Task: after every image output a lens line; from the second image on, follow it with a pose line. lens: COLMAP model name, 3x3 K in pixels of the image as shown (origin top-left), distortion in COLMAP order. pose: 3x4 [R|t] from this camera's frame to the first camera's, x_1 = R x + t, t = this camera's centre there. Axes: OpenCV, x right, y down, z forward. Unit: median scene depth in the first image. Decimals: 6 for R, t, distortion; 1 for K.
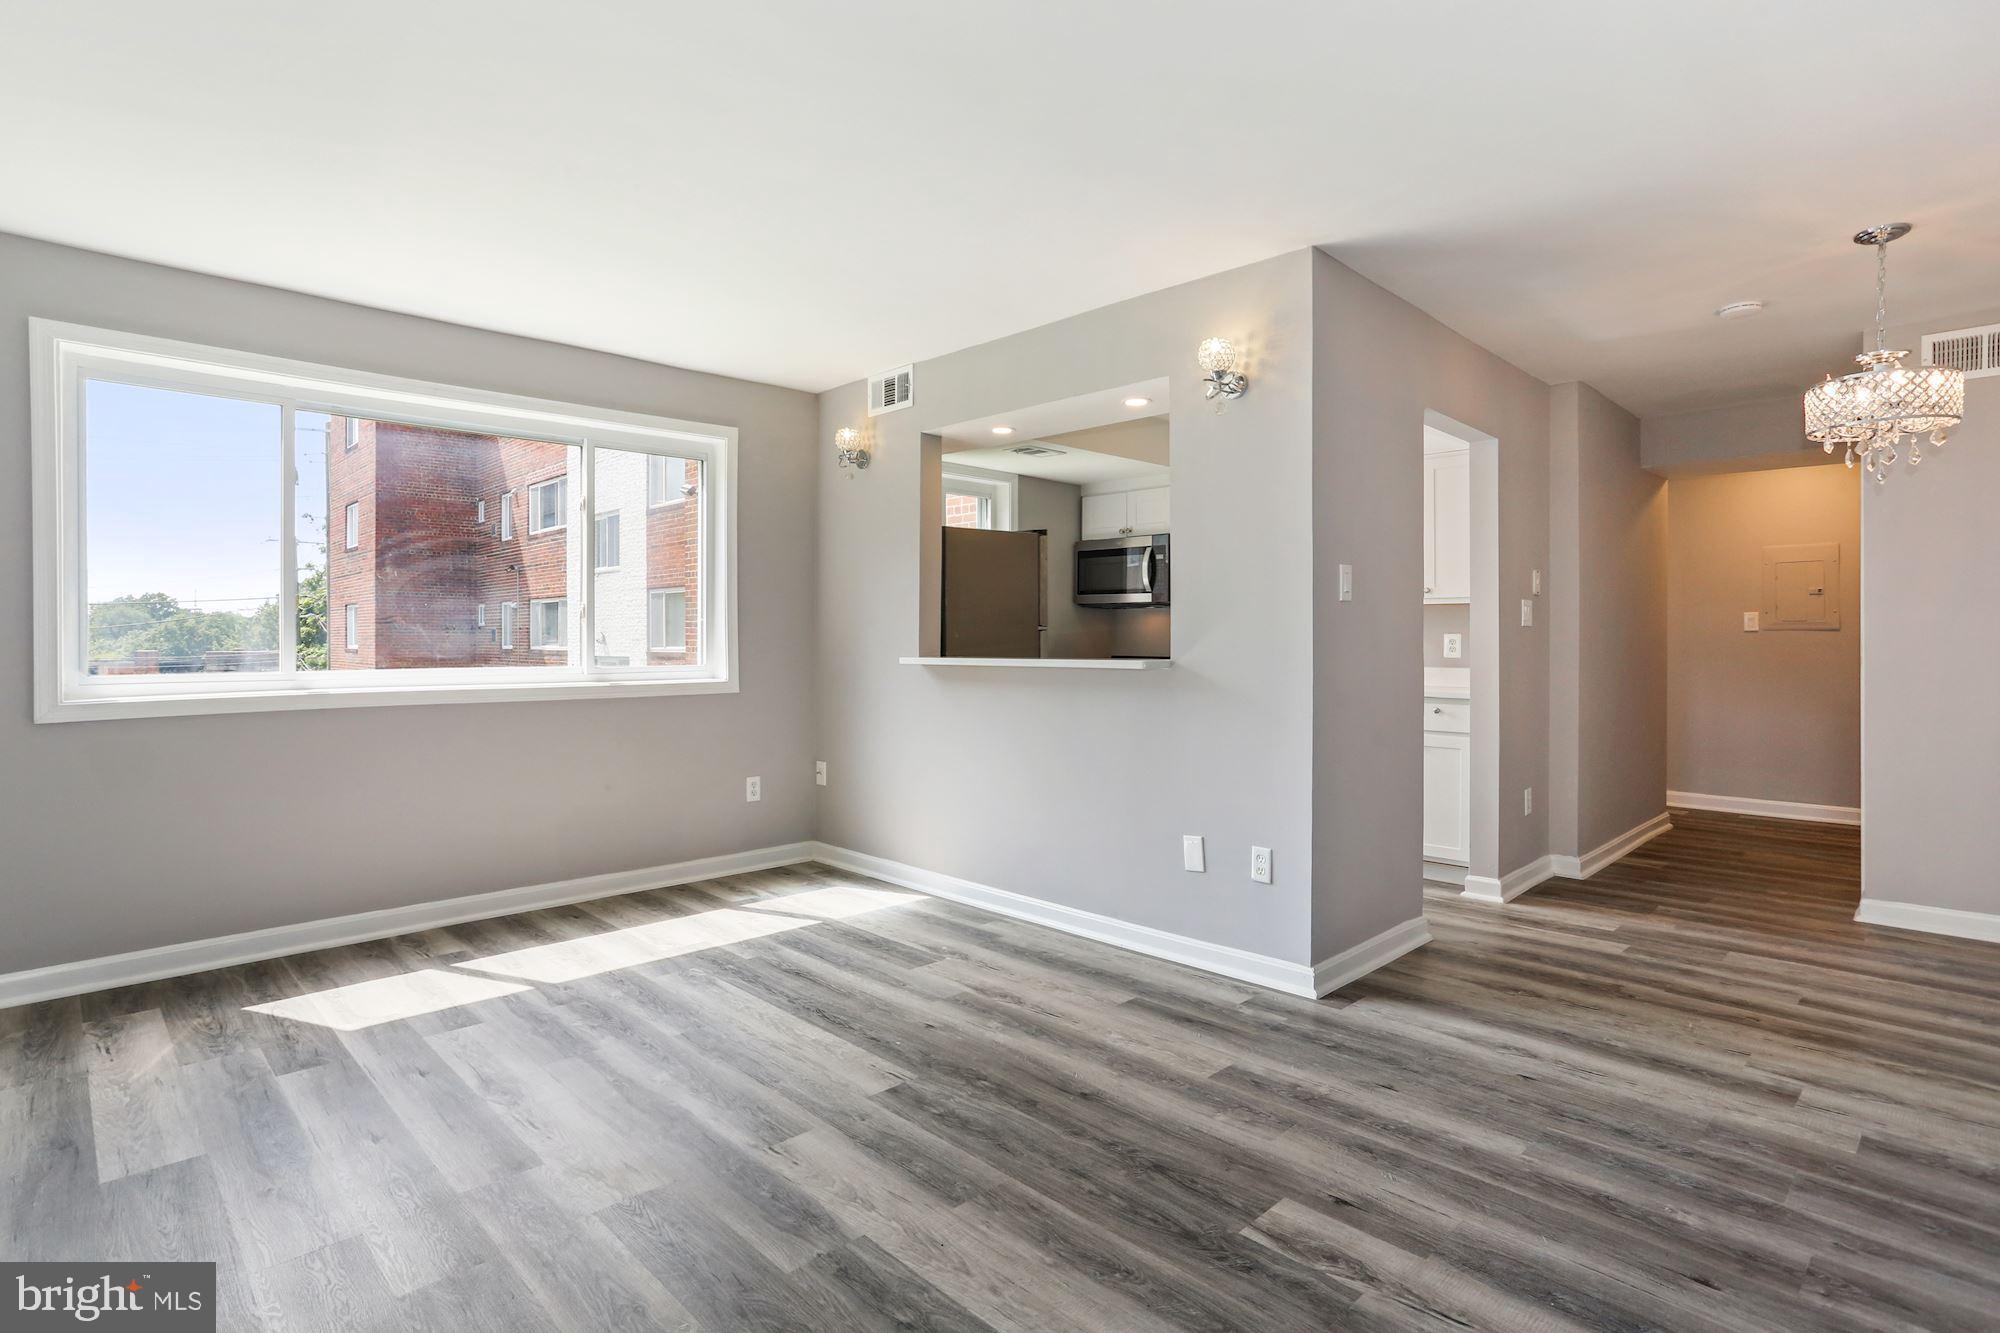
lens RADIAL K [[1005.1, 0, 985.4], [0, 1005.1, 640.3], [0, 0, 1]] dist [-0.050415, 0.031404]
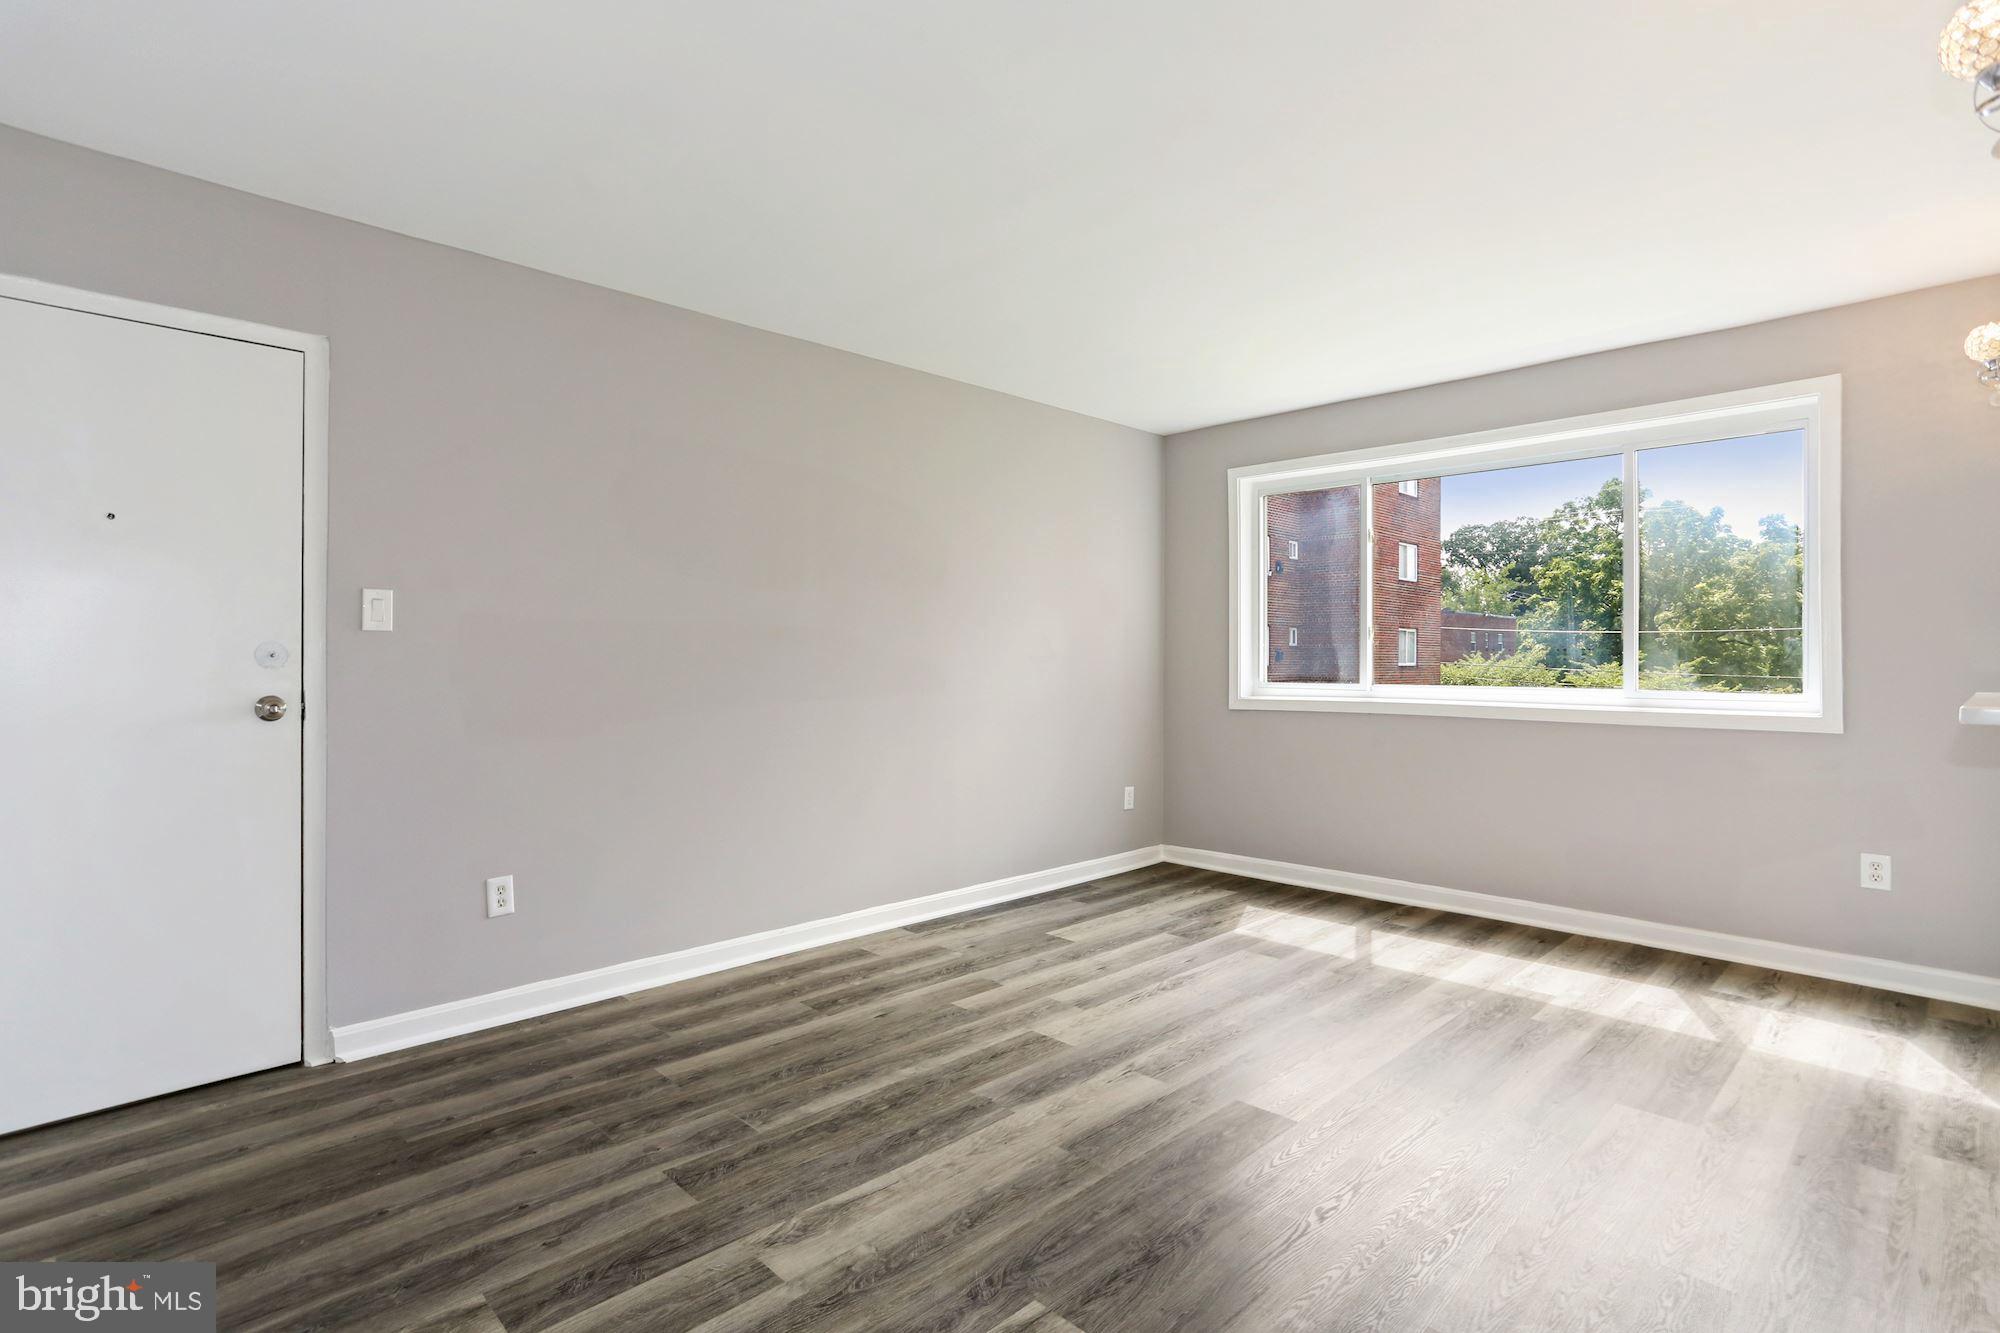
lens RADIAL K [[984.3, 0, 987.6], [0, 984.3, 651.7], [0, 0, 1]] dist [-0.055079, 0.039789]
pose [[0.001826, -0.005790, -0.999982, 0.743074], [-0.002158, 0.999981, -0.005794, -0.003901], [0.999996, 0.002168, 0.001813, 0.604462]]
